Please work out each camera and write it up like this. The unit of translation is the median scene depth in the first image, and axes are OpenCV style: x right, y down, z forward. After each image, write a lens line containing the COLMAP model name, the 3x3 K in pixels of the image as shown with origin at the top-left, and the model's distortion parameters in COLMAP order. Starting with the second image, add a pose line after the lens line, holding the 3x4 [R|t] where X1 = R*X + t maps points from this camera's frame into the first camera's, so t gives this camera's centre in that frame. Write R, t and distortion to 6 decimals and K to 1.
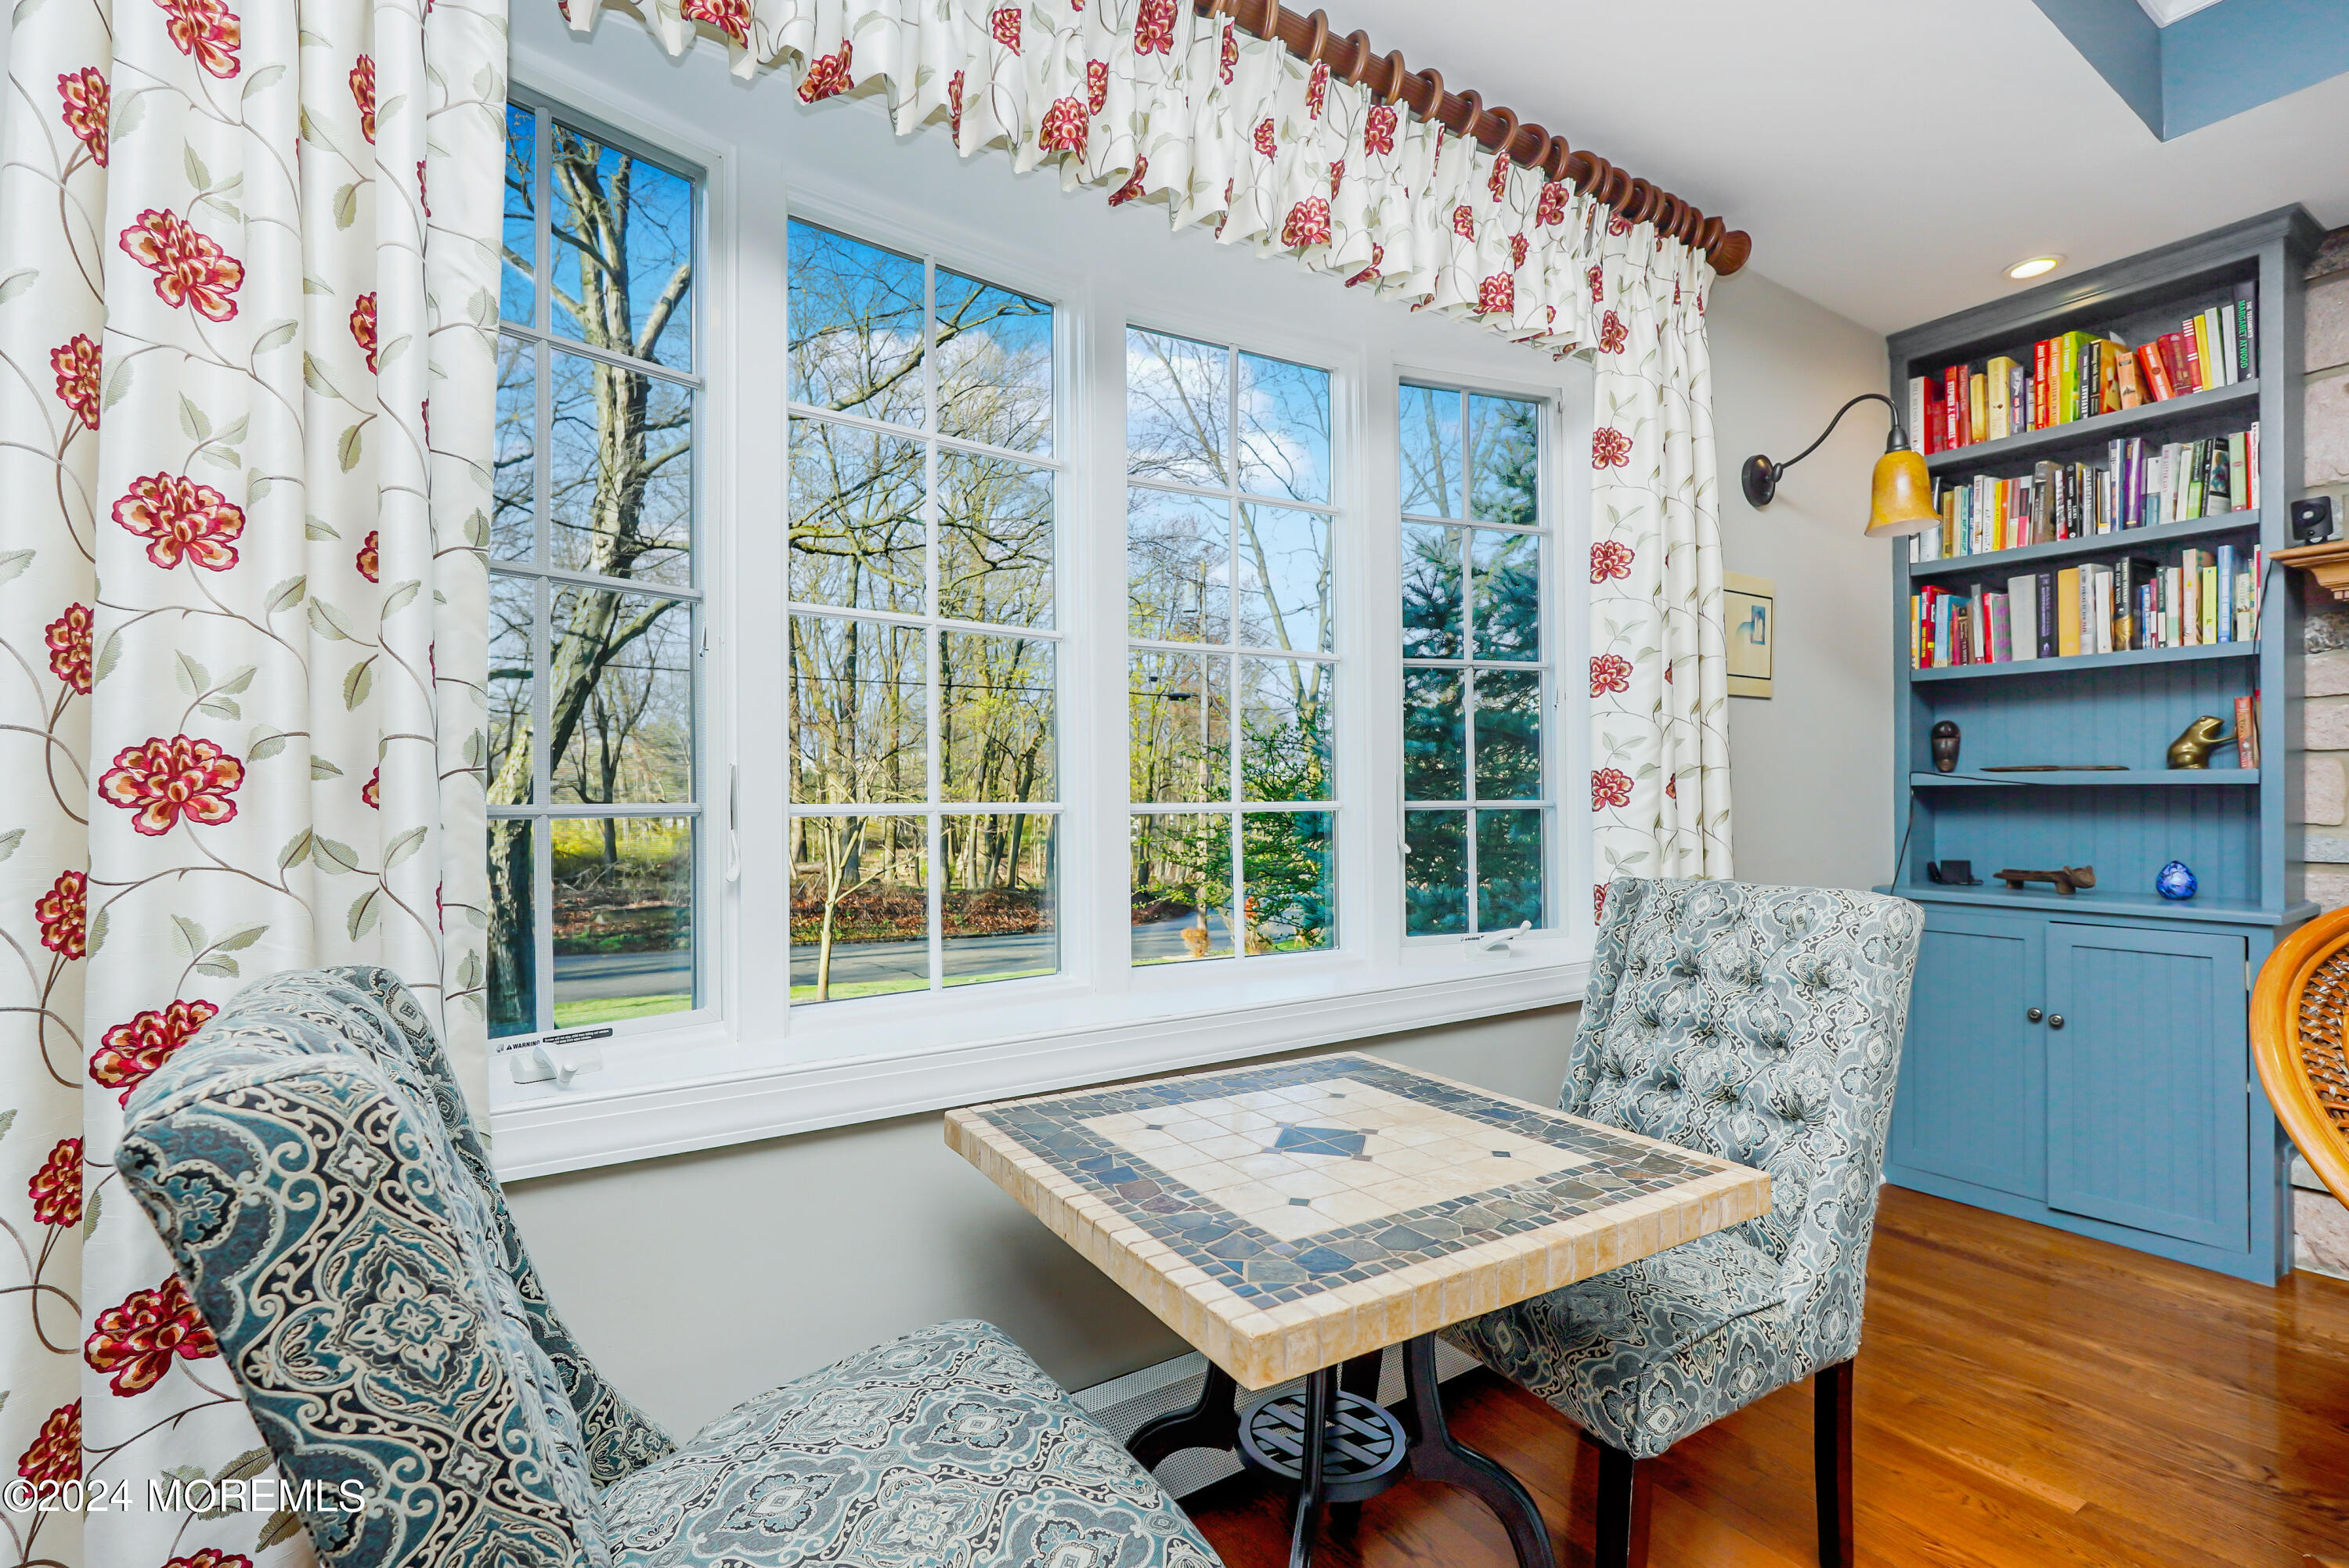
lens RADIAL K [[1076.2, 0, 1174.5], [0, 1076.2, 784.0], [0, 0, 1]] dist [0.000814, 0.000315]
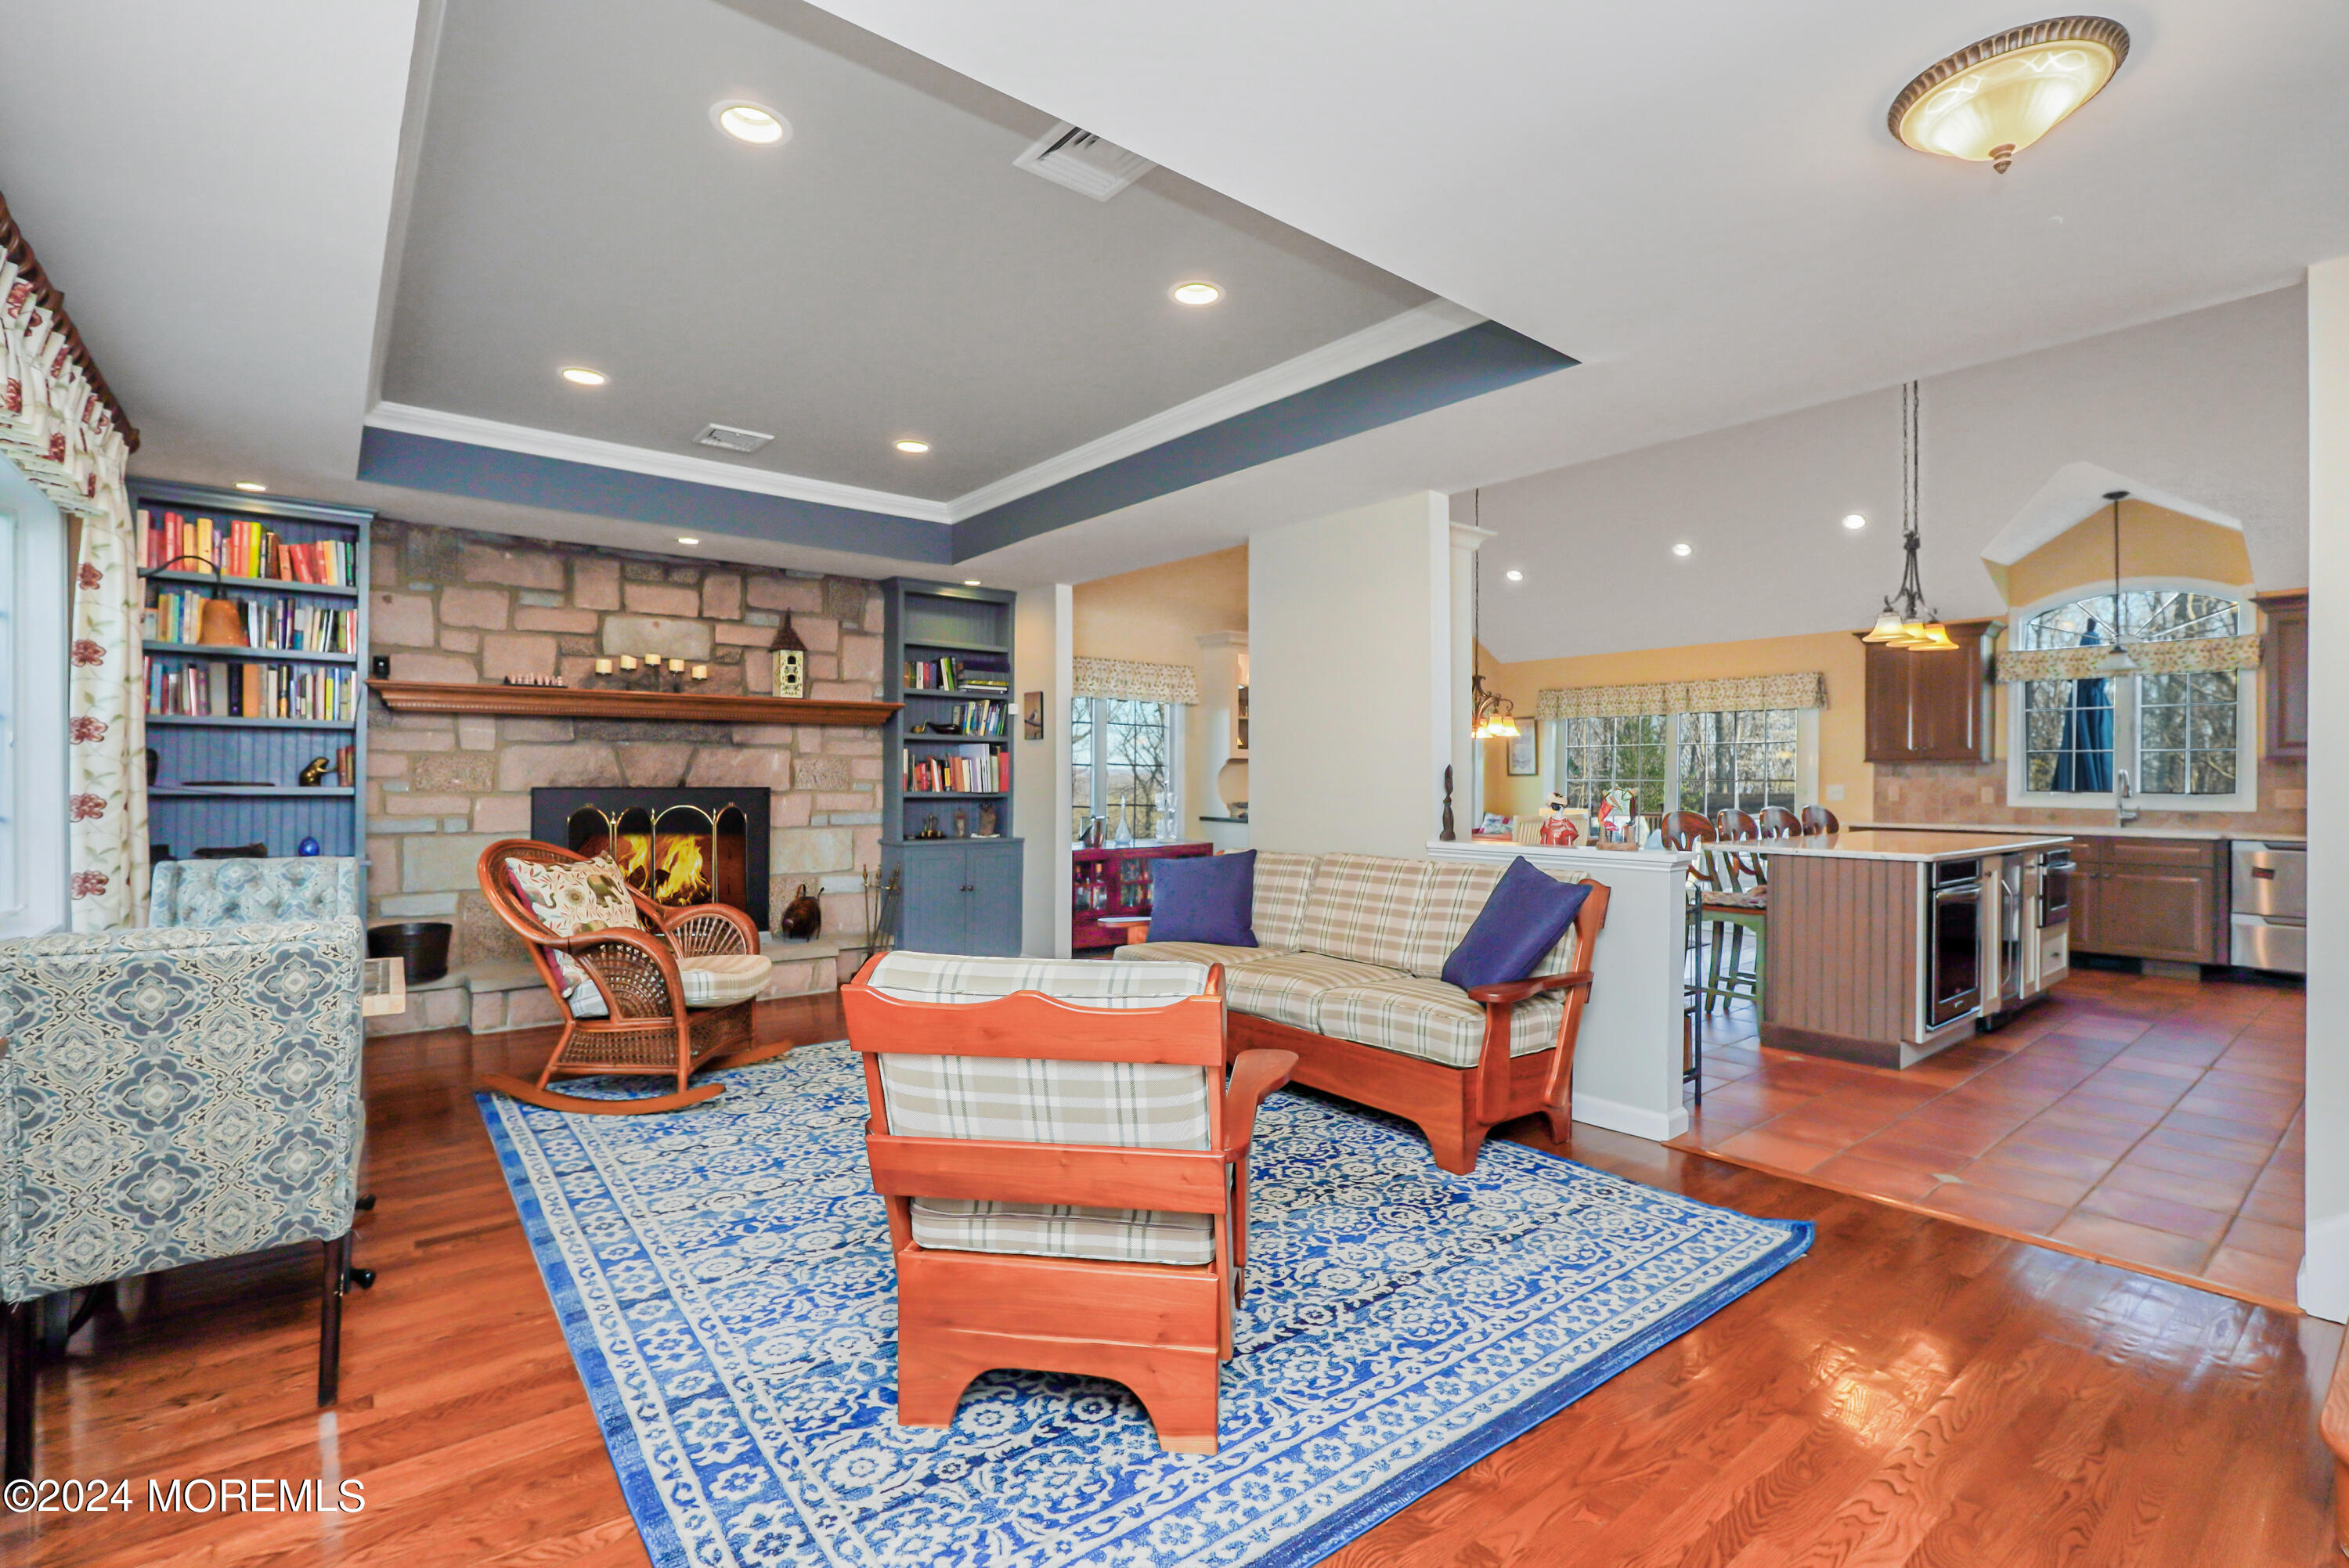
lens RADIAL K [[1072.8, 0, 1174.5], [0, 1072.8, 784.0], [0, 0, 1]] dist [-0.009548, 0.000791]
pose [[-0.087262, -0.001724, 0.996184, -0.966425], [-0.023228, 0.999730, -0.000305, -0.050645], [-0.995915, -0.023166, -0.087279, -0.289968]]
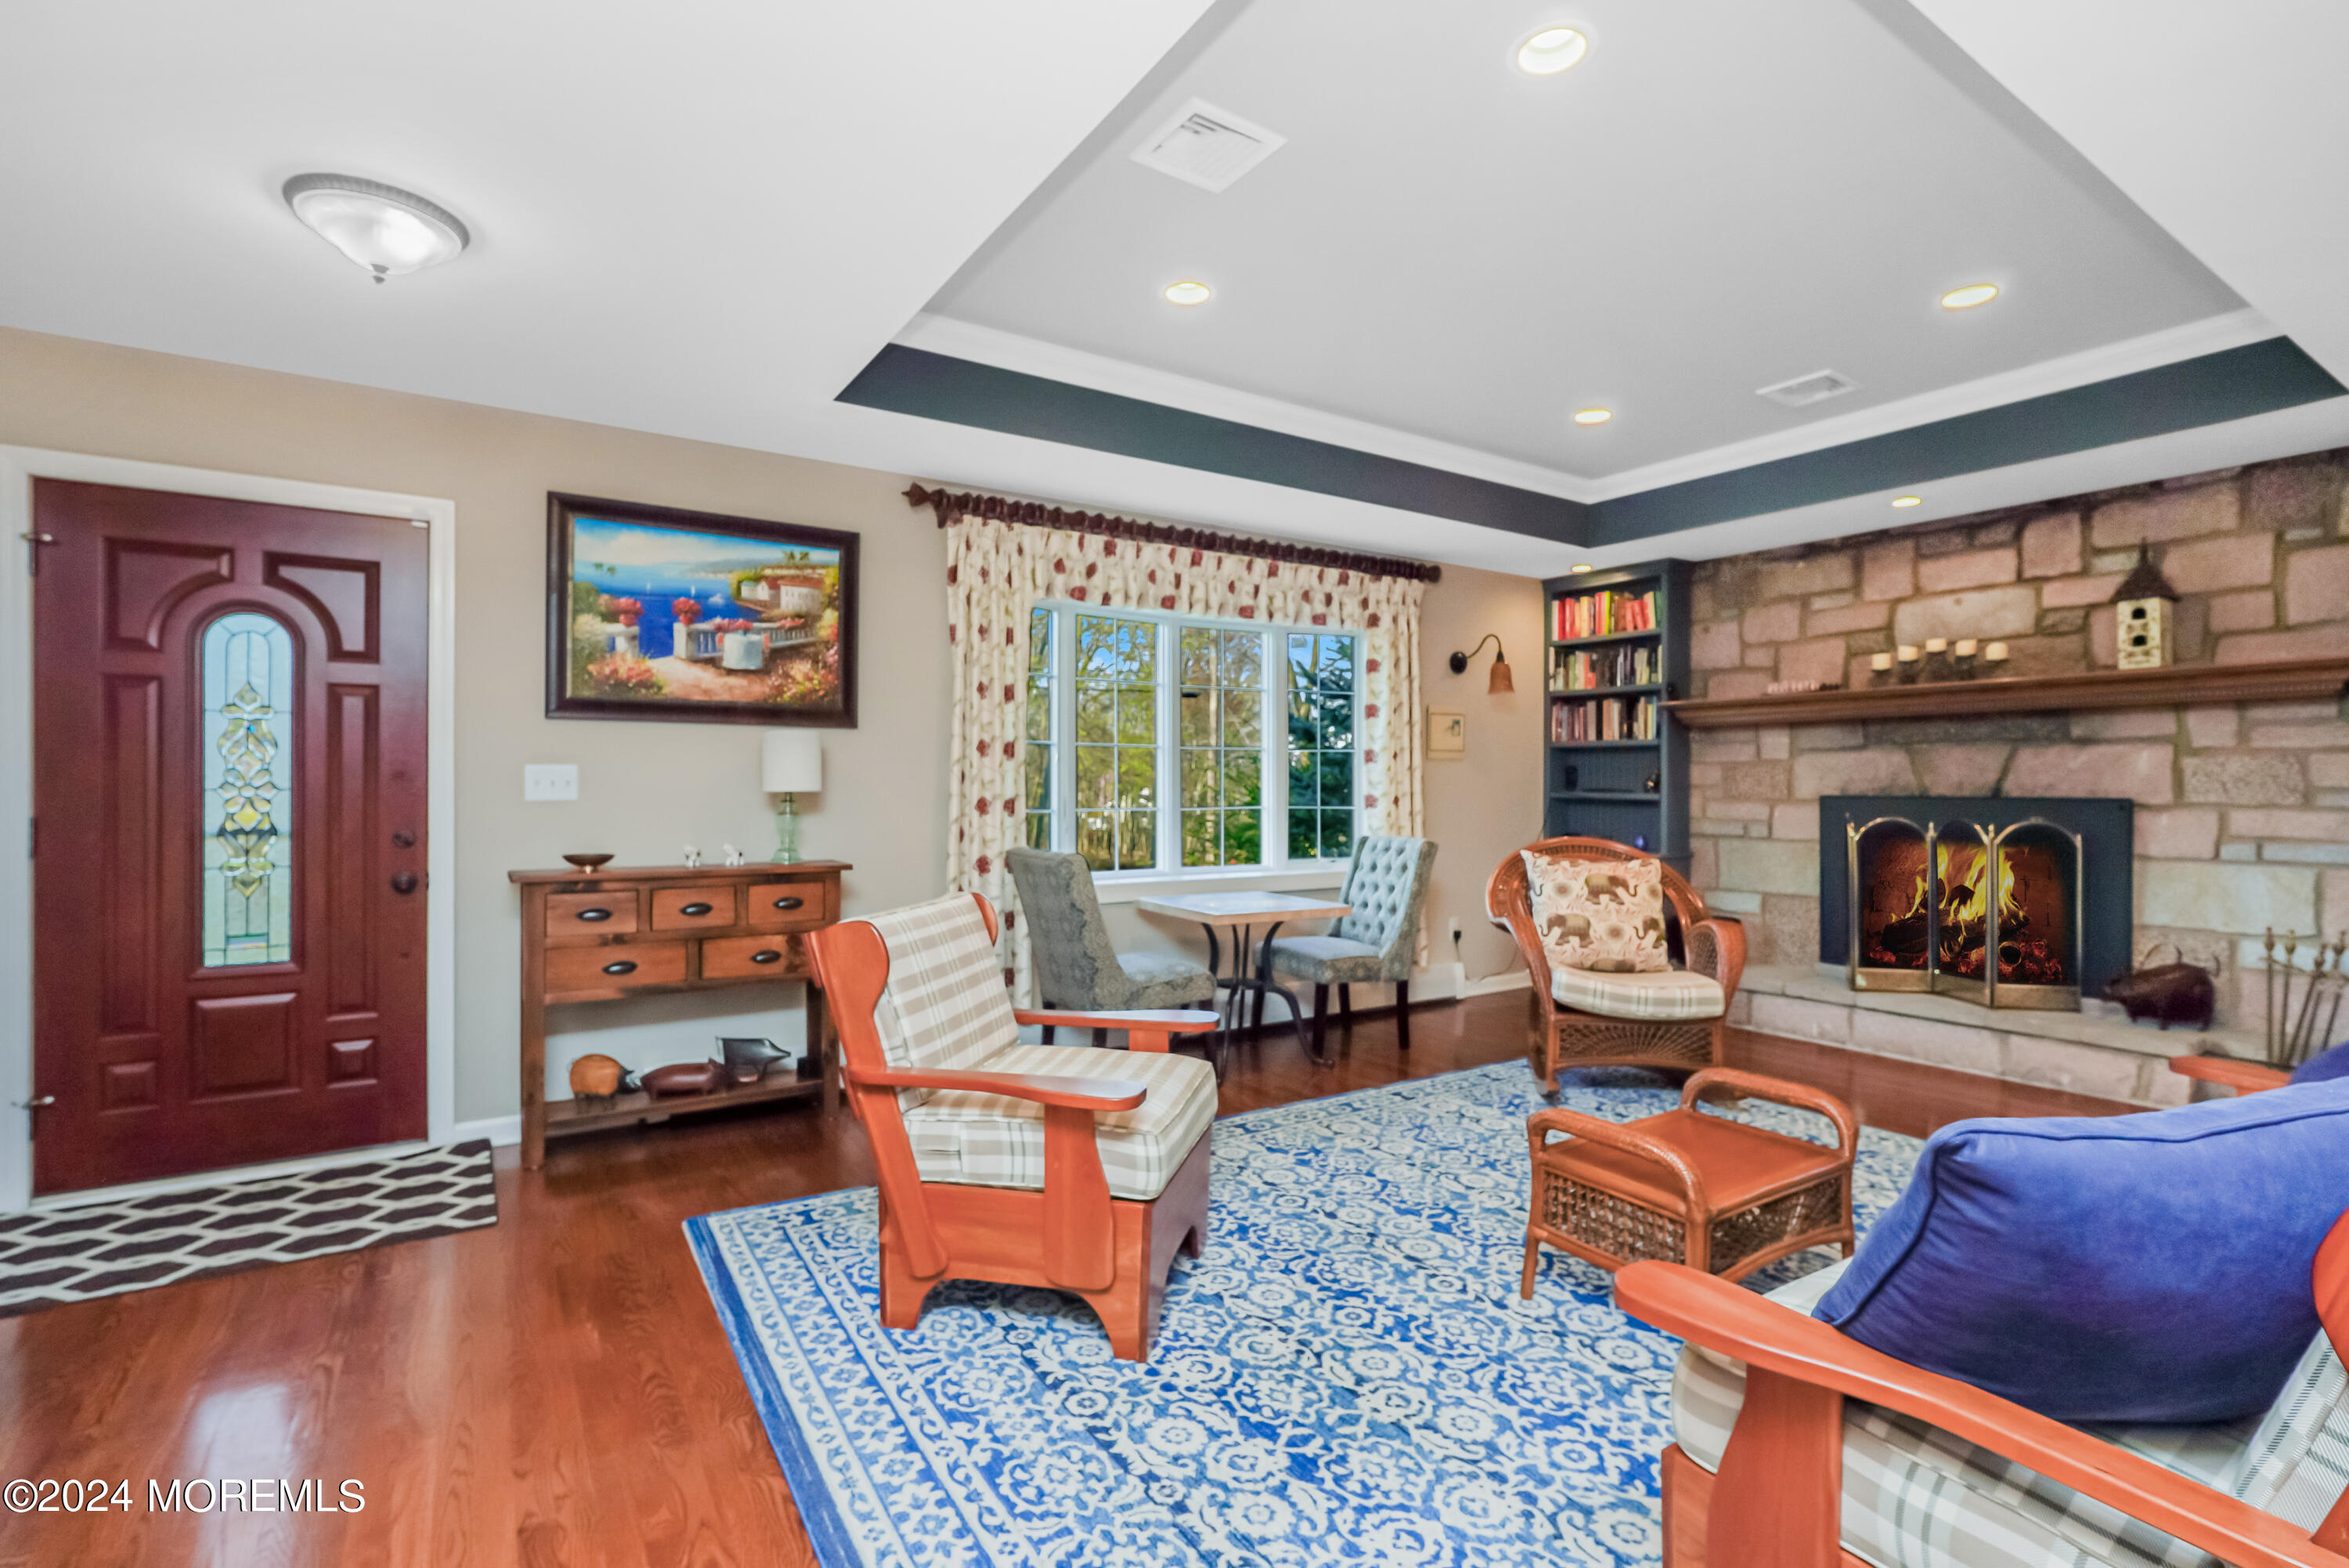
lens RADIAL K [[1072.8, 0, 1174.5], [0, 1072.8, 784.0], [0, 0, 1]] dist [-0.009548, 0.000791]
pose [[0.999936, 0.006977, -0.008937, -0.026264], [-0.006822, 0.999828, 0.017241, -0.063978], [0.009056, -0.017179, 0.999811, -1.241498]]
